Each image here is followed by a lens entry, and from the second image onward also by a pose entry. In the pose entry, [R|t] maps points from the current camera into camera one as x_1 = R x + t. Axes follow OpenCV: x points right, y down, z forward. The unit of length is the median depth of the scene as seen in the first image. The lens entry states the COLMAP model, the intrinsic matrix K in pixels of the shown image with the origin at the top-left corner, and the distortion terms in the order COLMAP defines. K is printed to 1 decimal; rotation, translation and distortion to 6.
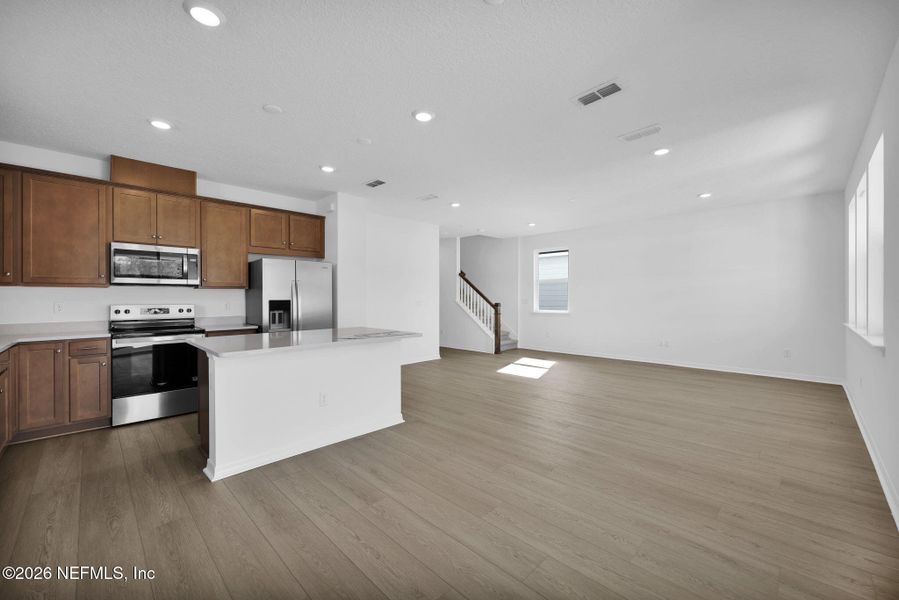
lens RADIAL K [[362.0, 0, 451.9], [0, 362.0, 297.8], [0, 0, 1]] dist [-0.002383, 0.000018]
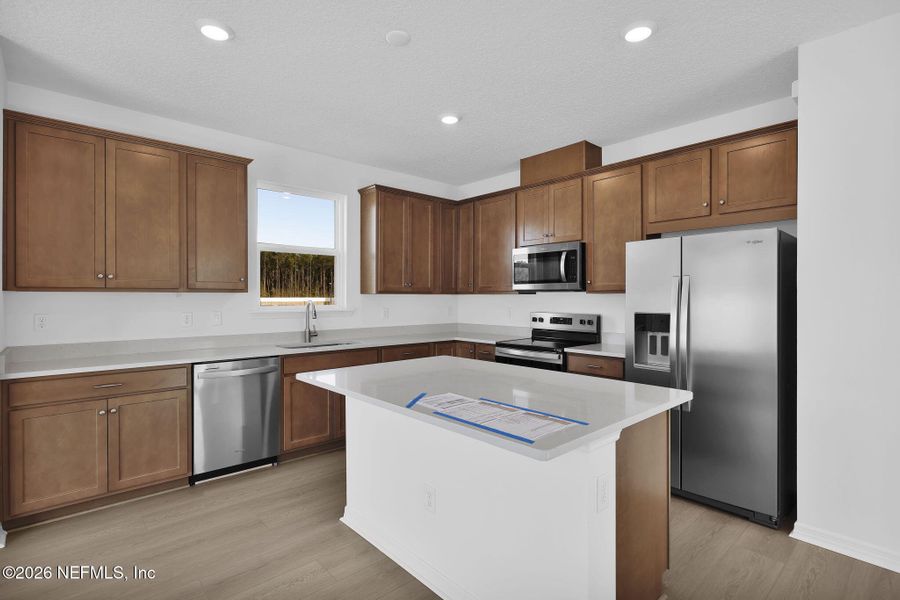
lens RADIAL K [[433.1, 0, 450.3], [0, 433.1, 299.6], [0, 0, 1]] dist [0.004427, 0.001034]
pose [[-0.053575, 0.006798, -0.998541, 0.225148], [-0.000073, 0.999977, 0.006812, -0.020945], [0.998564, 0.000438, -0.053573, 0.796232]]
